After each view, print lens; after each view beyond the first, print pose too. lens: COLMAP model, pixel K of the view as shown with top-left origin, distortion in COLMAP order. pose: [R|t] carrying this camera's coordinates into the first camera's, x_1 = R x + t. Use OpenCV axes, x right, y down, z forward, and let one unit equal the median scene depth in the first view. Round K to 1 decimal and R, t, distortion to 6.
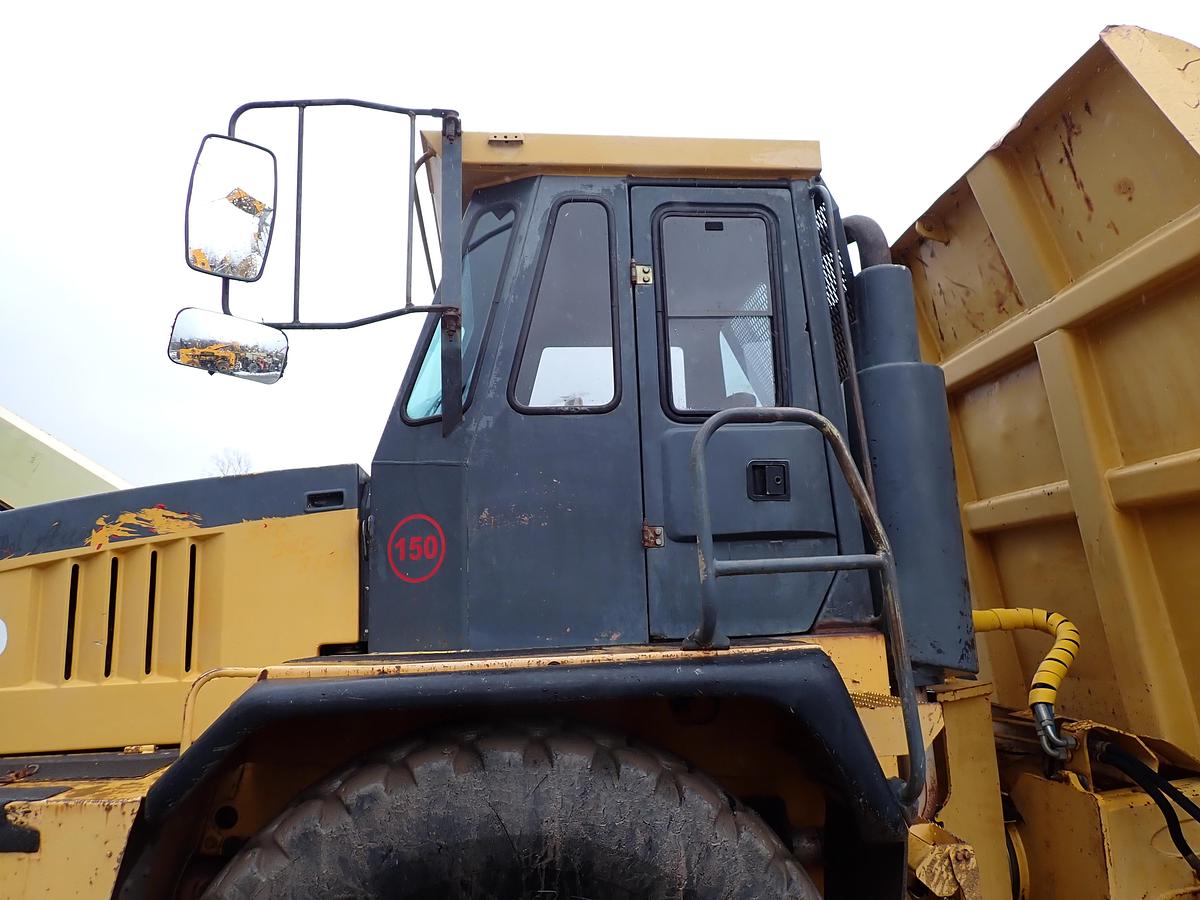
lens RADIAL K [[893.3, 0, 598.8], [0, 893.3, 449.3], [0, 0, 1]] dist [0.011155, -0.014016]
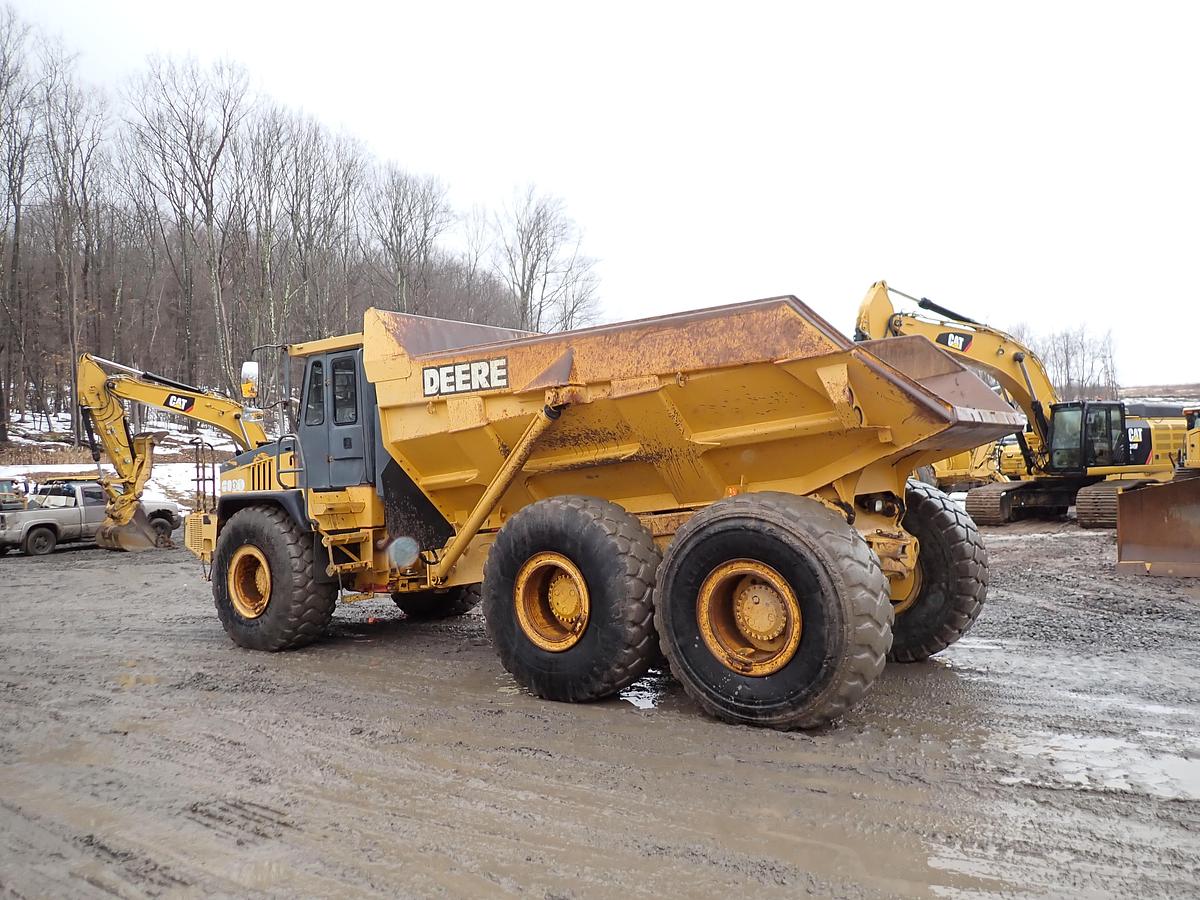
lens RADIAL K [[893.3, 0, 600.6], [0, 893.3, 456.7], [0, 0, 1]] dist [0.011155, -0.014016]
pose [[0.741118, -0.006415, -0.671344, 3.369903], [0.130405, 0.982286, 0.134572, -0.260628], [0.658588, -0.187281, 0.728826, -0.928909]]
